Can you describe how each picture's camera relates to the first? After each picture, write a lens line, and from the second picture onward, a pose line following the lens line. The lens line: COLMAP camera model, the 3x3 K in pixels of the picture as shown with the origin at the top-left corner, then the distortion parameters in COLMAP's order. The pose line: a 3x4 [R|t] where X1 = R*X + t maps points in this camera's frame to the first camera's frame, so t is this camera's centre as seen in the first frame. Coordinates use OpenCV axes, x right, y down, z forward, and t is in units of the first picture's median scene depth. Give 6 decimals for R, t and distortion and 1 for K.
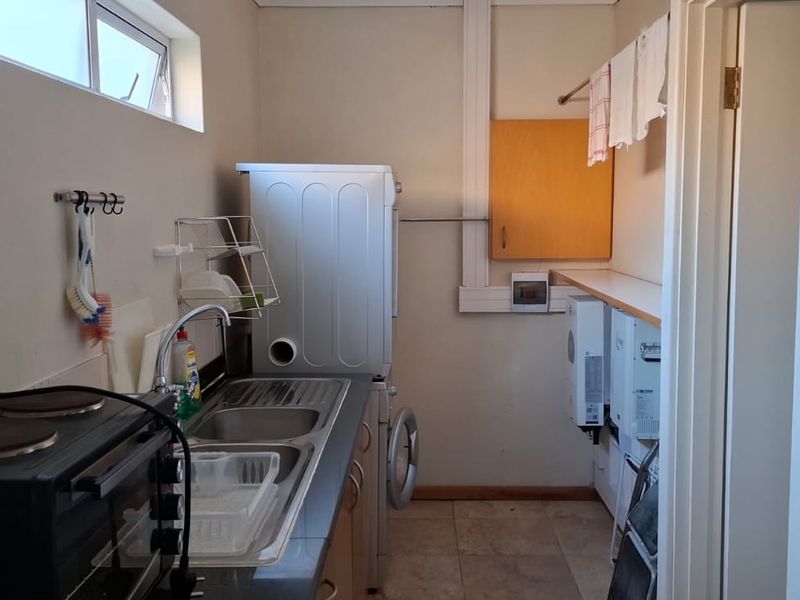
lens RADIAL K [[905.6, 0, 400.0], [0, 905.6, 300.0], [0, 0, 1]] dist [0.095668, -0.003812]
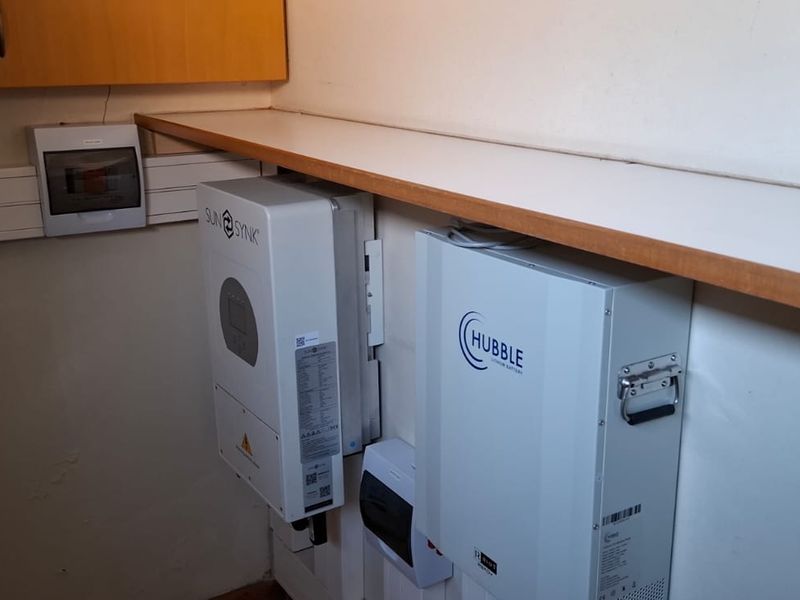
lens RADIAL K [[905.6, 0, 400.0], [0, 905.6, 300.0], [0, 0, 1]] dist [0.095668, -0.003812]
pose [[0.836634, -0.157045, 0.524767, 0.043266], [0.057887, 0.978004, 0.200395, -0.028464], [-0.544695, -0.137280, 0.827322, 0.620985]]
